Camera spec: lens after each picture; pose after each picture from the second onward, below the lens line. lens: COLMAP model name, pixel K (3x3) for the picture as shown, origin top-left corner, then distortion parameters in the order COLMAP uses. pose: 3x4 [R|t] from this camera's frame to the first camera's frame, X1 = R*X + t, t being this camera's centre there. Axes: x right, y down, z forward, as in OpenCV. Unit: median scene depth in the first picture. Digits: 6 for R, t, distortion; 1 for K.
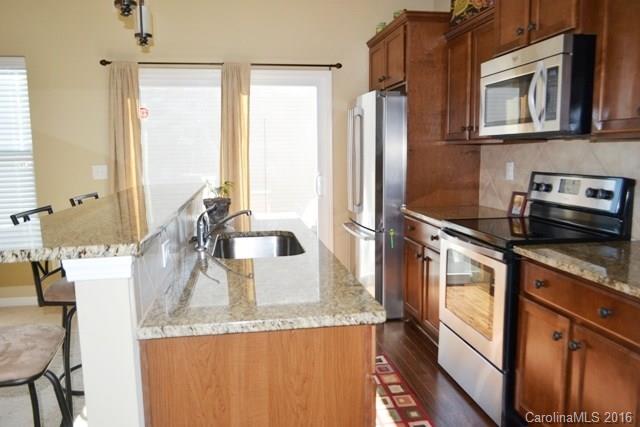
lens RADIAL K [[510.9, 0, 323.1], [0, 510.9, 213.9], [0, 0, 1]] dist [0.027616, -0.000151]
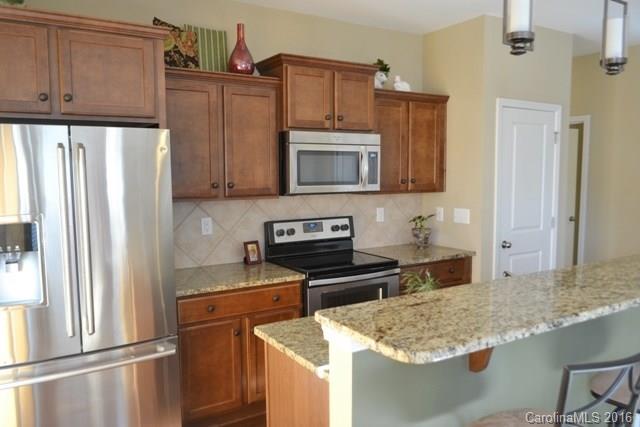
lens RADIAL K [[510.9, 0, 321.7], [0, 510.9, 215.4], [0, 0, 1]] dist [0.027616, -0.000151]
pose [[-0.387970, -0.069289, 0.919064, -0.738041], [0.124058, 0.984170, 0.126567, -0.233173], [-0.913285, 0.163121, -0.373233, 1.332796]]
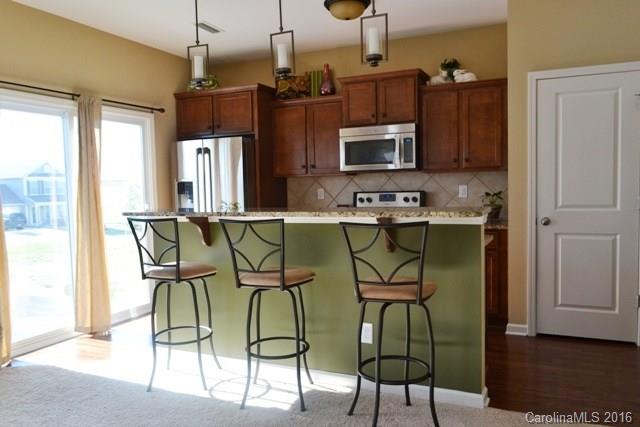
lens RADIAL K [[510.9, 0, 317.7], [0, 510.9, 214.2], [0, 0, 1]] dist [0.027616, -0.000151]
pose [[0.569204, -0.052353, 0.820528, -1.088219], [0.119983, 0.992576, -0.019903, 0.012181], [-0.813395, 0.109778, 0.571260, 0.118958]]
